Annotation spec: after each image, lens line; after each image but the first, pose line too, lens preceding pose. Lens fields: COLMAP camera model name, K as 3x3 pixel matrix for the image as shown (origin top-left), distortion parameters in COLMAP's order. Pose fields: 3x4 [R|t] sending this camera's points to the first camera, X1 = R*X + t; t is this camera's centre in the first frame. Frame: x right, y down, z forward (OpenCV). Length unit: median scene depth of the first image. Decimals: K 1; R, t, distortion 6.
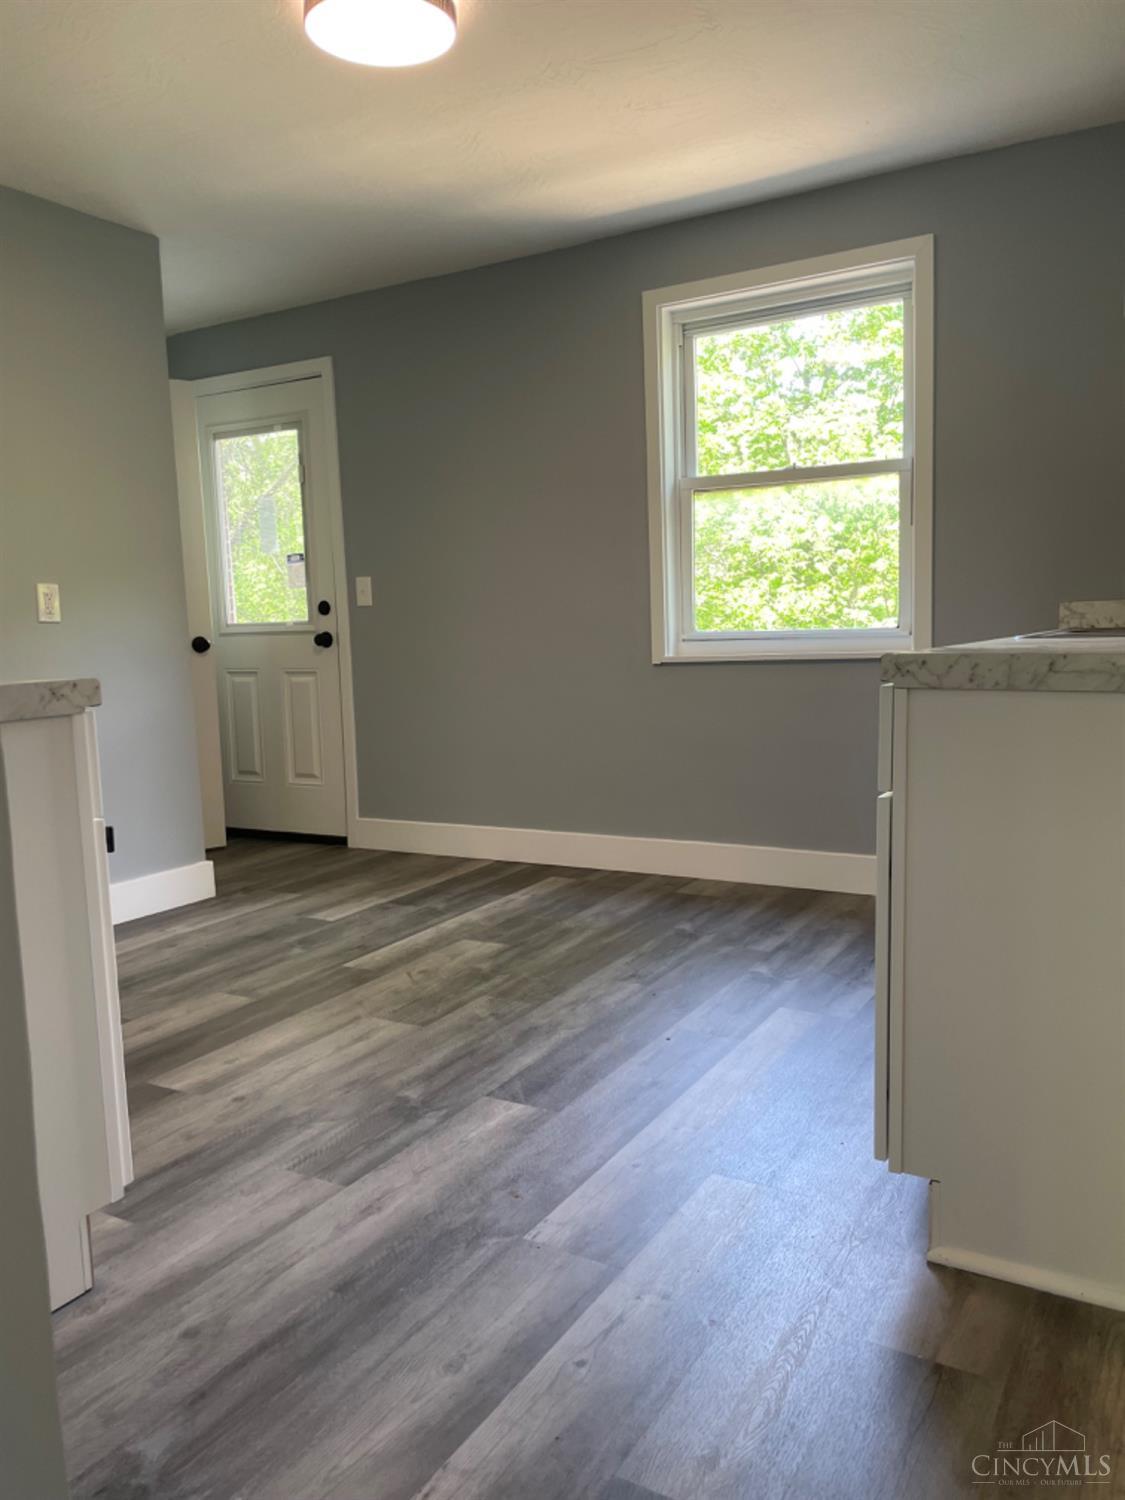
lens RADIAL K [[1131.7, 0, 563.5], [0, 1131.7, 750.0], [0, 0, 1]] dist [-0.000903, -0.007176]
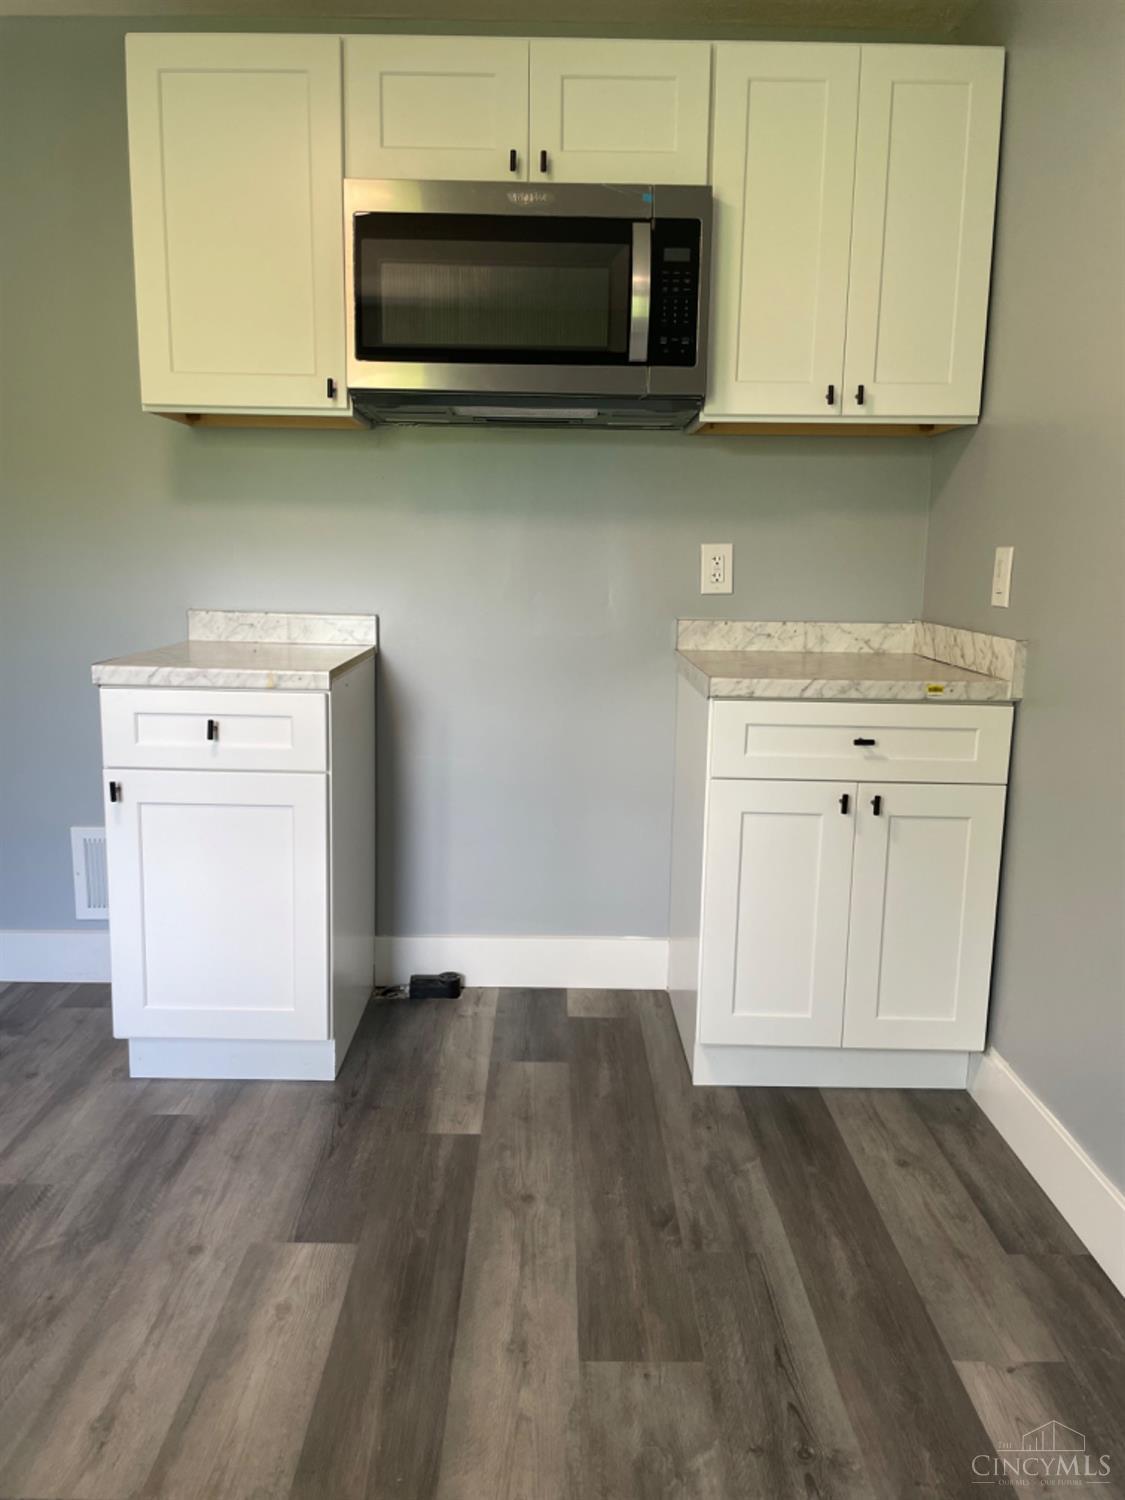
lens RADIAL K [[1131.7, 0, 561.6], [0, 1131.7, 747.8], [0, 0, 1]] dist [-0.000903, -0.007176]
pose [[-0.854365, 0.103300, -0.509303, -0.135927], [-0.058394, 0.954754, 0.291607, -0.265674], [0.516382, 0.278879, -0.809677, 1.636054]]
